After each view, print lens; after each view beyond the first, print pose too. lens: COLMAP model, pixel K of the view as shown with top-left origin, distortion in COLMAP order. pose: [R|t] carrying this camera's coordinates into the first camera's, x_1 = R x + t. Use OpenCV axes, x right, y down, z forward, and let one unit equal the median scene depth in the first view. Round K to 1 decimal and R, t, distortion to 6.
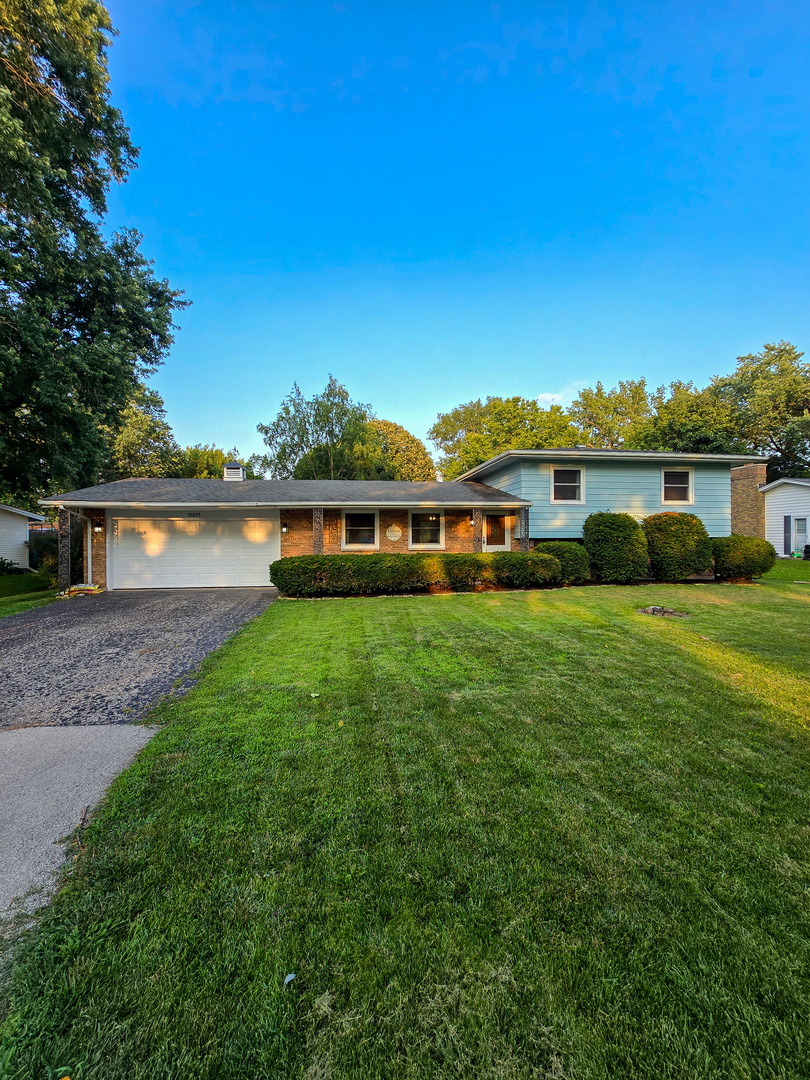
lens RADIAL K [[443.4, 0, 405.0], [0, 443.4, 540.0], [0, 0, 1]] dist [-0.000316, 0.000219]
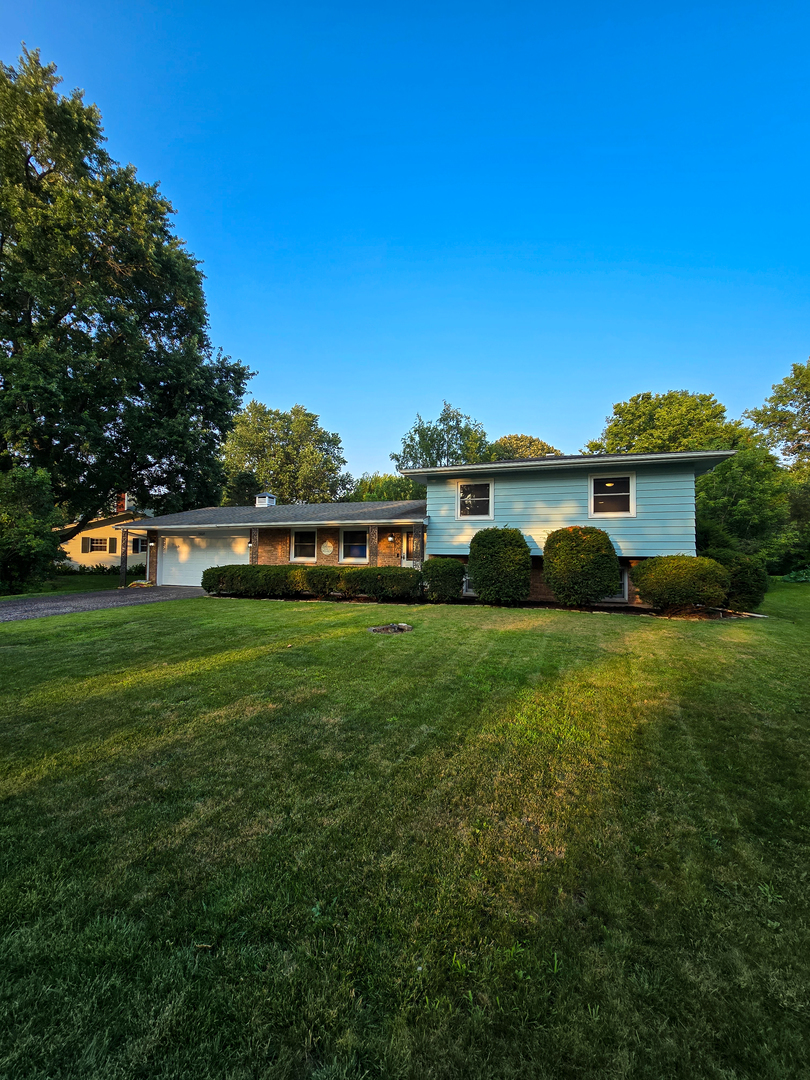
lens RADIAL K [[440.3, 0, 408.1], [0, 440.3, 542.6], [0, 0, 1]] dist [-0.004523, 0.001268]
pose [[0.884220, 0.000688, -0.467070, 0.691442], [-0.015349, 0.999502, -0.027585, -0.001961], [0.466819, 0.031560, 0.883790, 0.083004]]
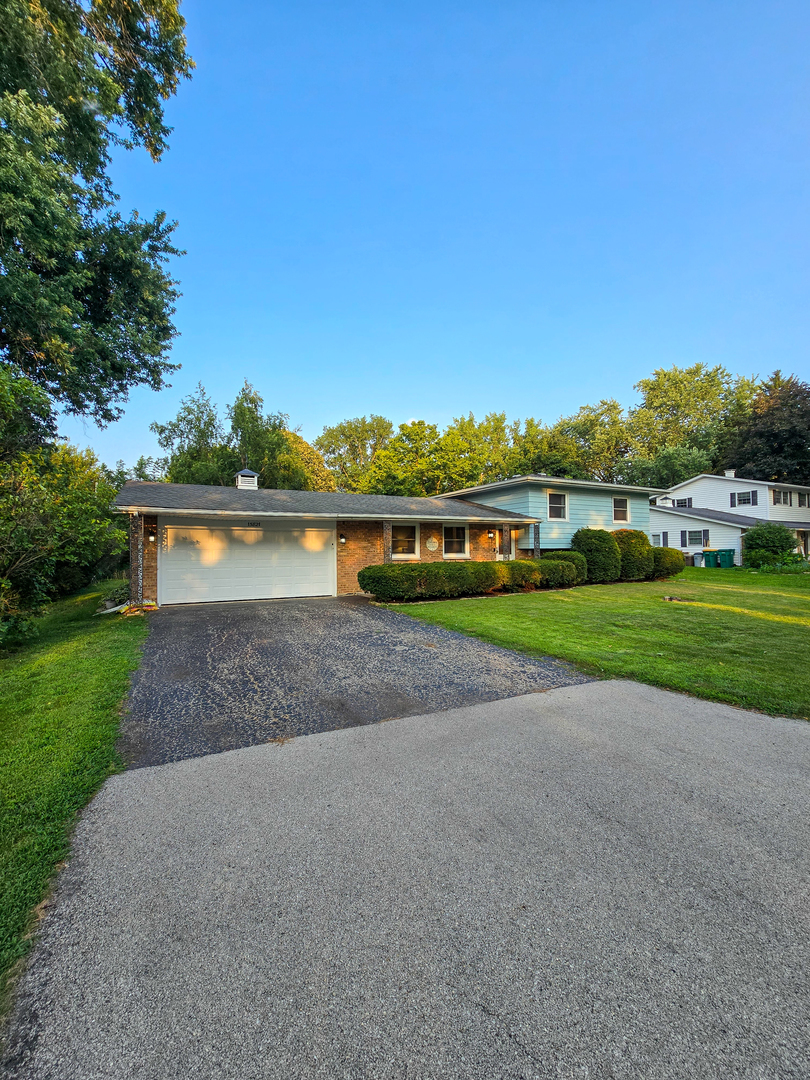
lens RADIAL K [[440.3, 0, 408.1], [0, 440.3, 542.6], [0, 0, 1]] dist [-0.004523, 0.001268]
pose [[0.940271, 0.005036, 0.340390, -0.456905], [0.002000, 0.999792, -0.020318, 0.003587], [-0.340421, 0.019785, 0.940065, -0.024050]]
